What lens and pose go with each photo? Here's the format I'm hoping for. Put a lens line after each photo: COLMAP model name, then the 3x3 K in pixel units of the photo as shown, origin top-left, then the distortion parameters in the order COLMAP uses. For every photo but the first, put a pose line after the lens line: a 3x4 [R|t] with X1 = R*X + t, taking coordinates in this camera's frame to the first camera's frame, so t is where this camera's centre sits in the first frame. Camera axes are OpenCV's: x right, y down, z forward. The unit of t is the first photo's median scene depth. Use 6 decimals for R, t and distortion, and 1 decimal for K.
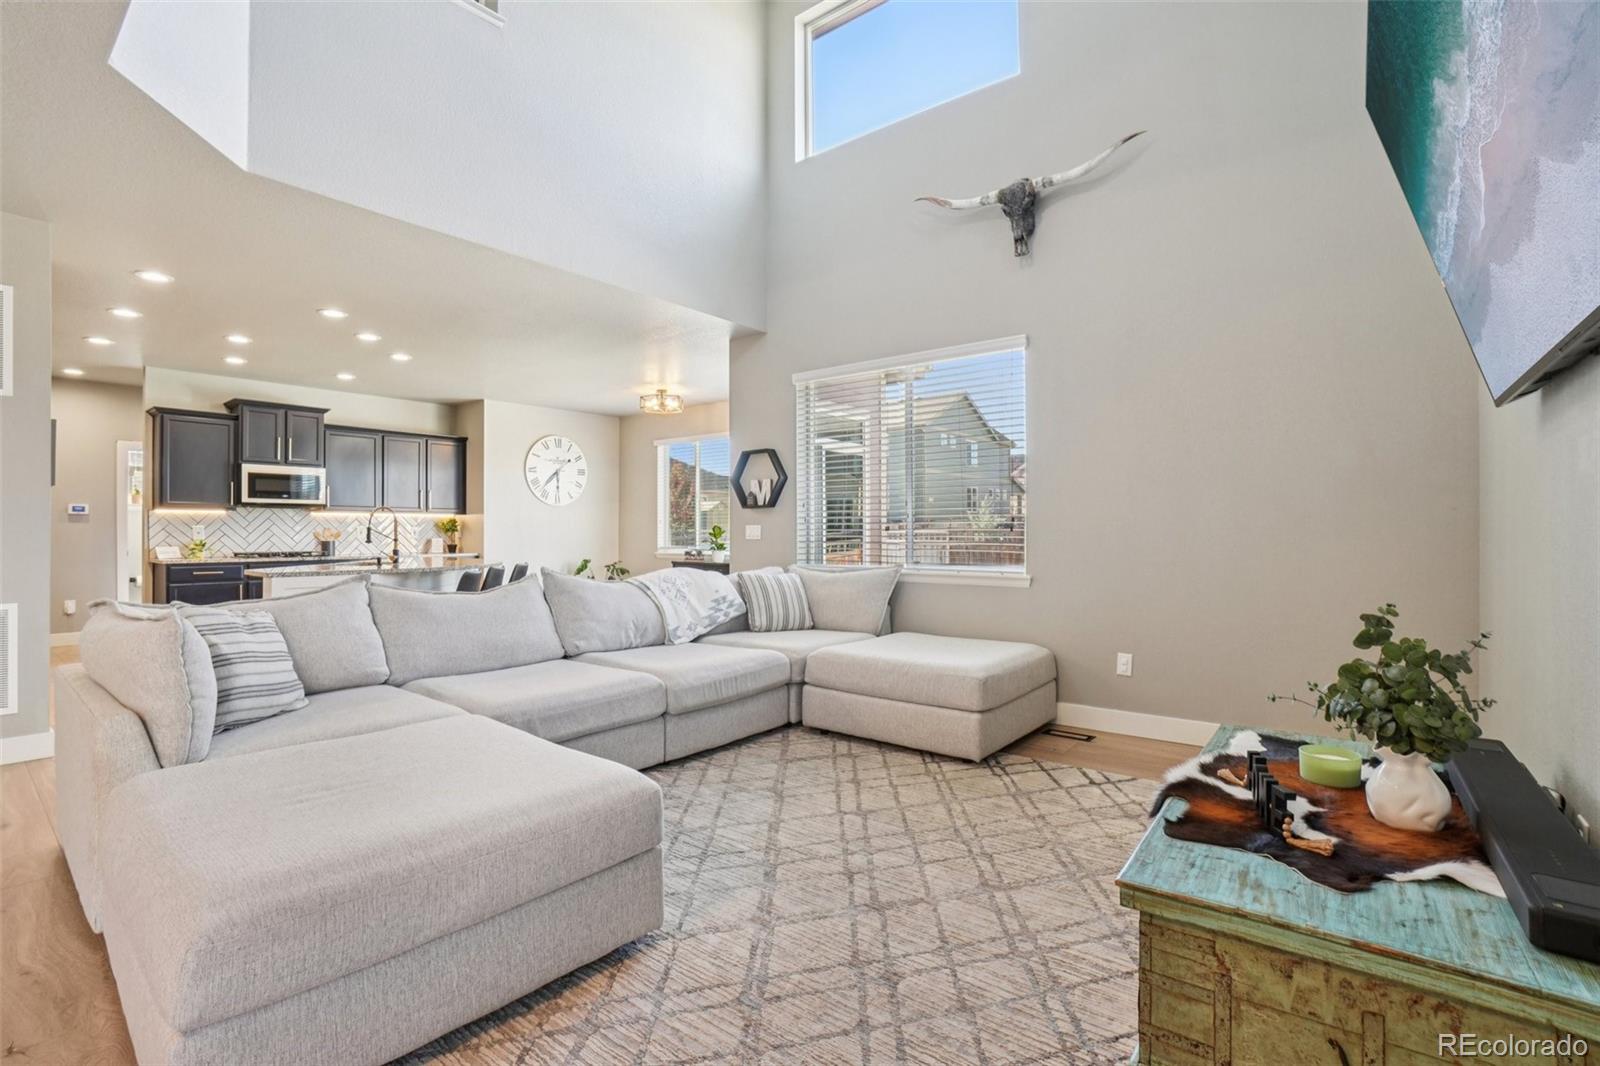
lens RADIAL K [[729.7, 0, 783.3], [0, 729.7, 530.8], [0, 0, 1]] dist [-0.048813, 0.015271]
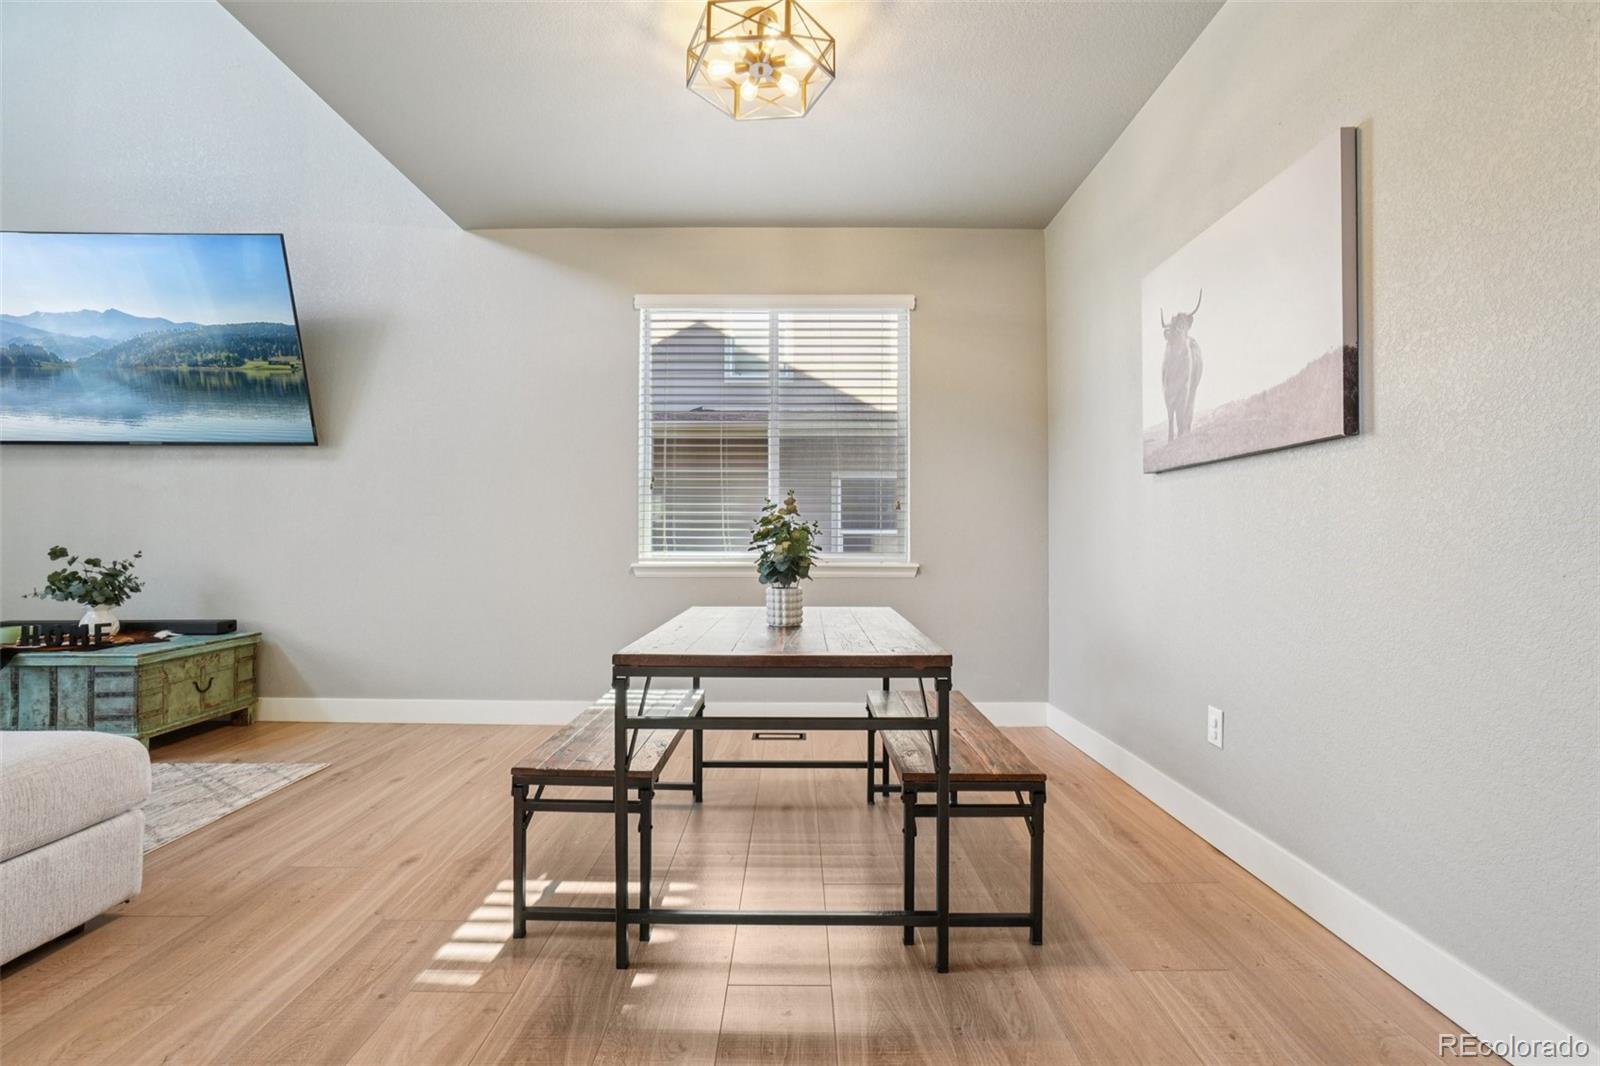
lens RADIAL K [[712.2, 0, 790.4], [0, 712.2, 531.1], [0, 0, 1]] dist [-0.058494, 0.026310]
pose [[-0.630420, 0.014895, 0.776111, -0.501287], [-0.004780, 0.999722, -0.023068, 0.022561], [-0.776240, -0.018253, -0.630174, 0.144557]]
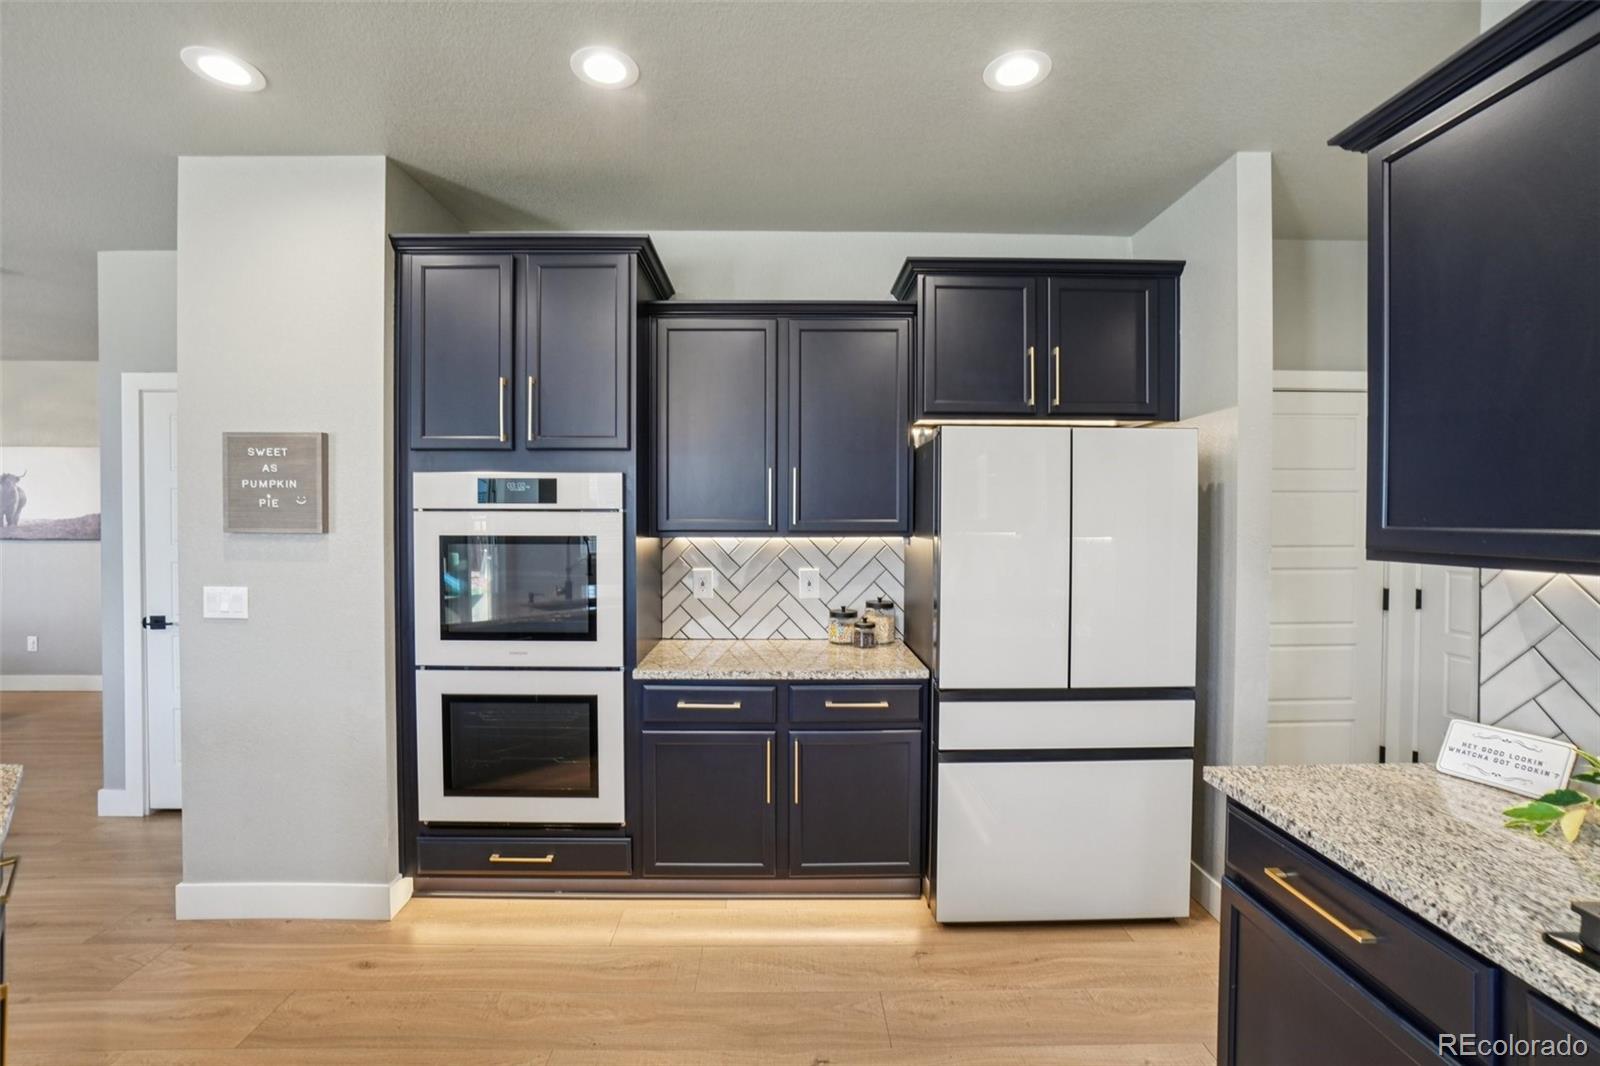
lens RADIAL K [[712.2, 0, 790.4], [0, 712.2, 531.1], [0, 0, 1]] dist [-0.058494, 0.026310]
pose [[-0.765519, 0.012030, -0.643301, -0.534360], [0.000337, 0.999833, 0.018296, -0.041454], [0.643413, 0.013789, -0.765395, 0.969375]]
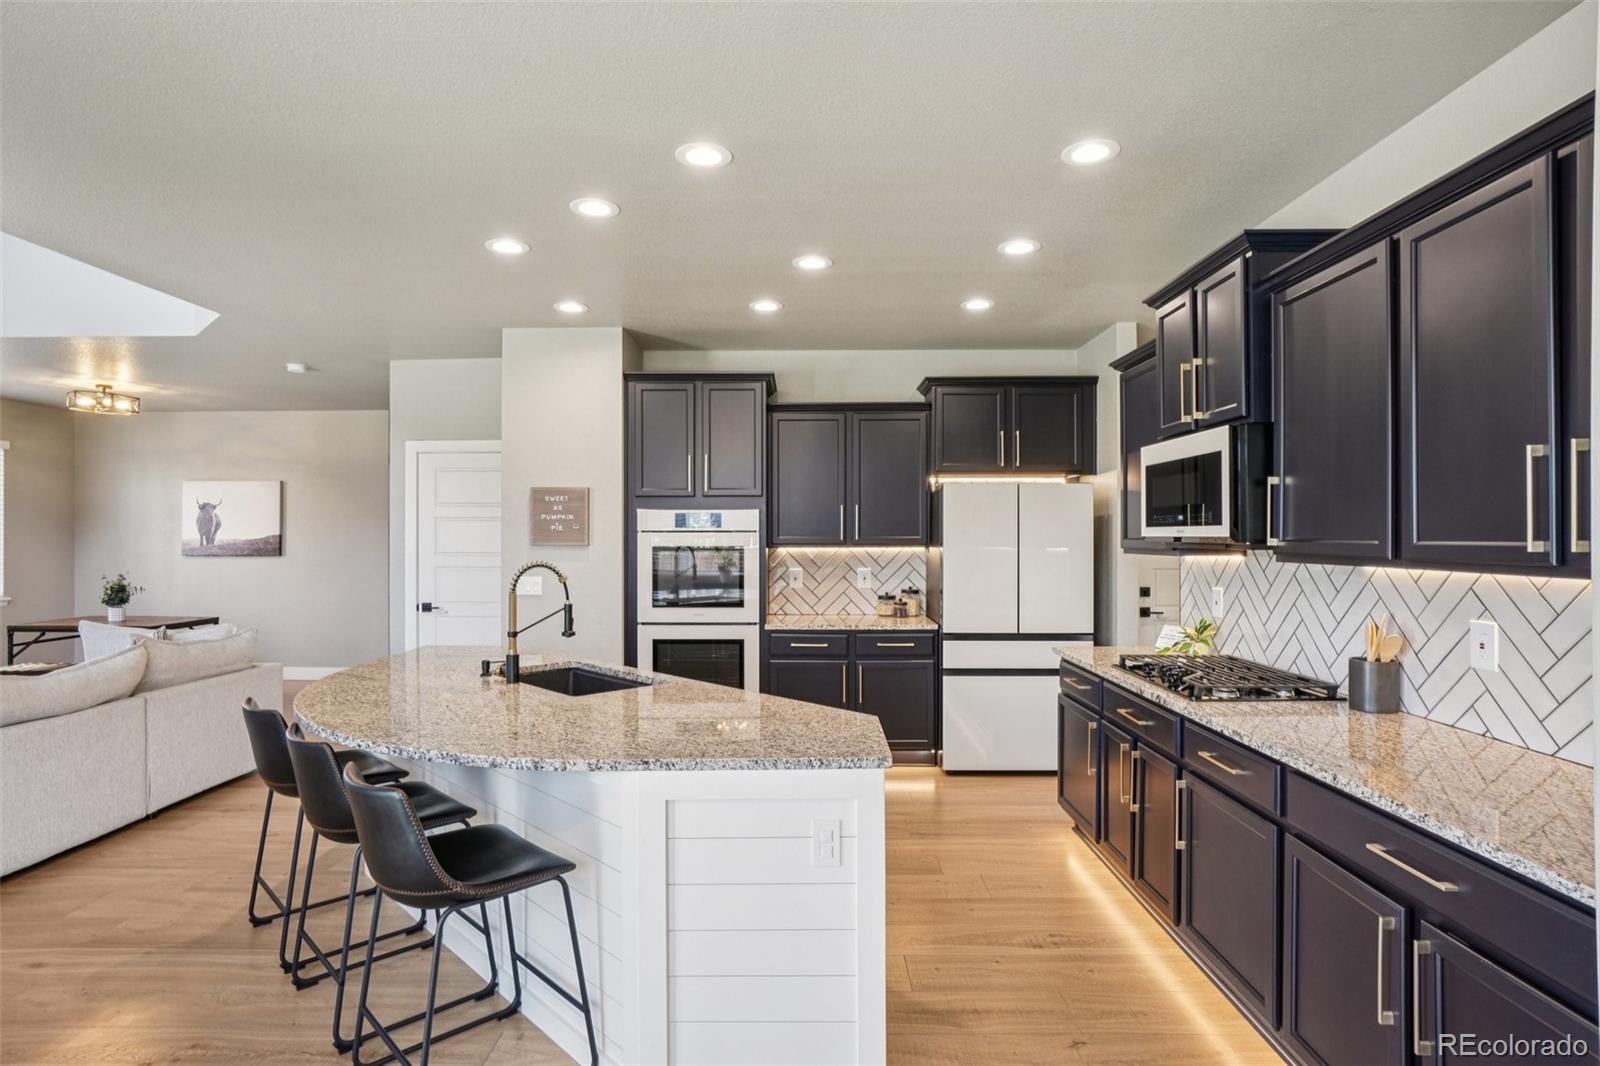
lens RADIAL K [[849.1, 0, 795.5], [0, 849.1, 531.7], [0, 0, 1]] dist [-0.003481, -0.000383]
pose [[-0.782867, -0.000401, -0.622189, -0.263975], [0.004354, 0.999972, -0.006124, -0.040596], [0.622174, -0.007503, -0.782843, 1.240681]]
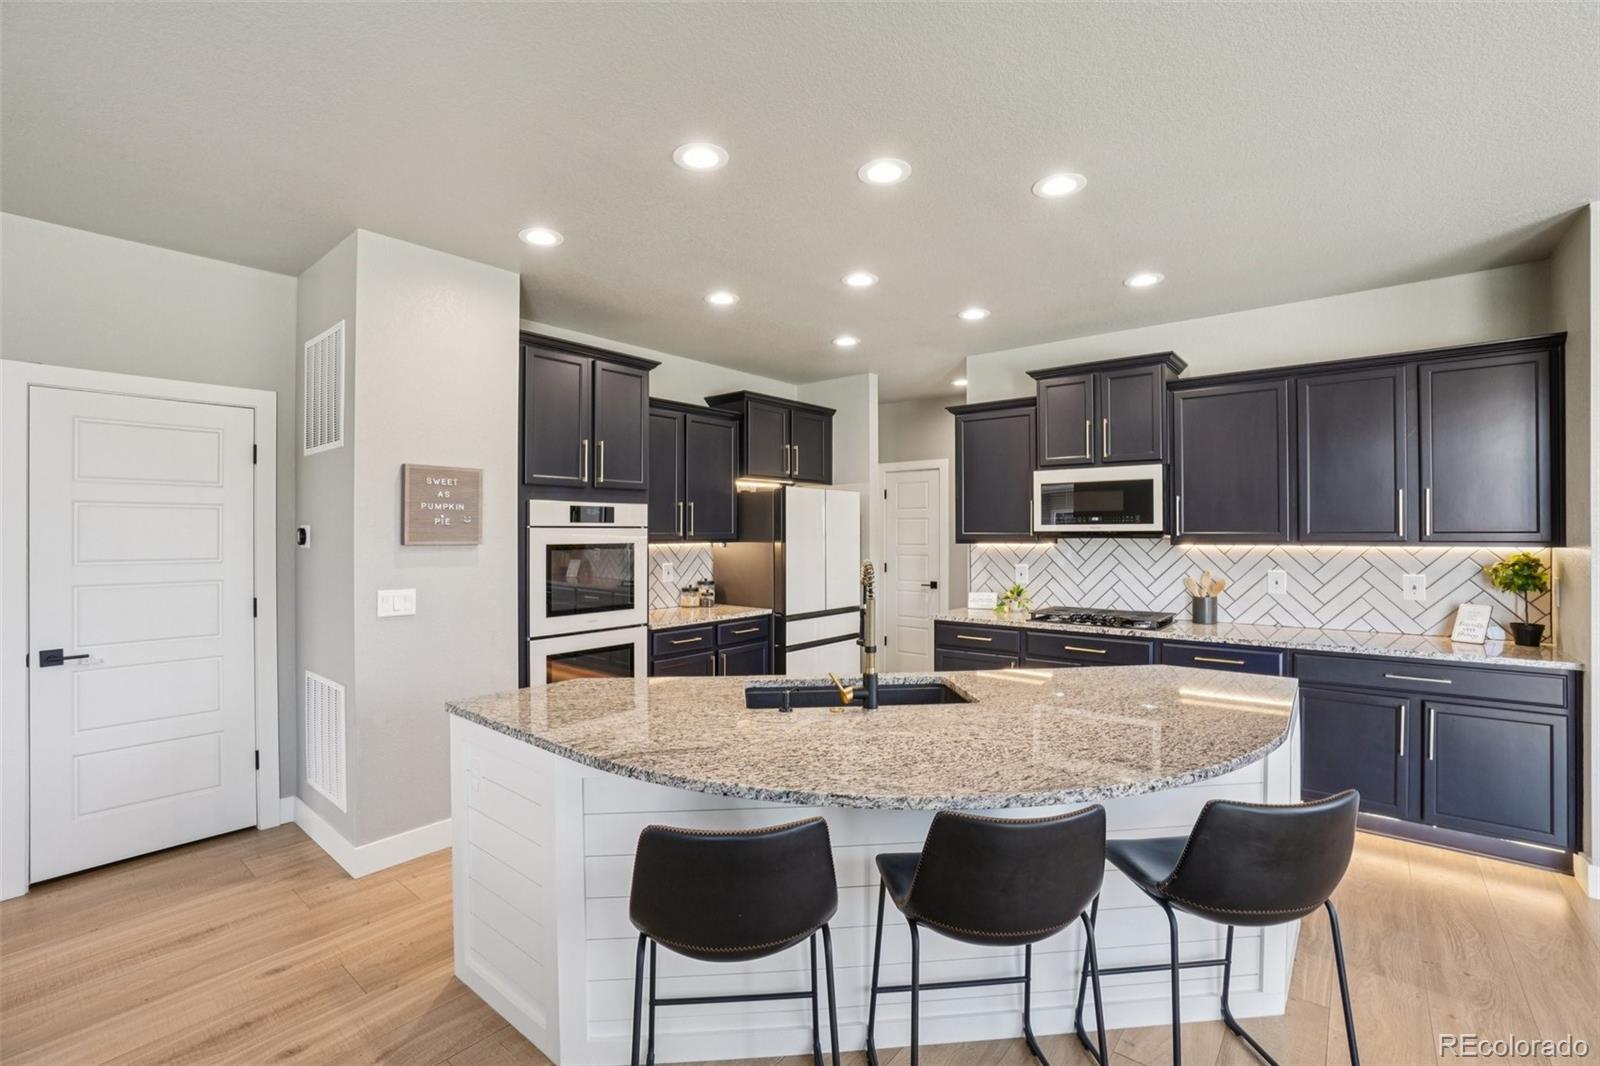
lens RADIAL K [[712.2, 0, 790.4], [0, 712.2, 531.1], [0, 0, 1]] dist [-0.058494, 0.026310]
pose [[-0.010972, 0.000101, -0.999940, -0.113704], [0.006791, 0.999977, 0.000026, -0.041372], [0.999917, -0.006790, -0.010973, 0.766308]]
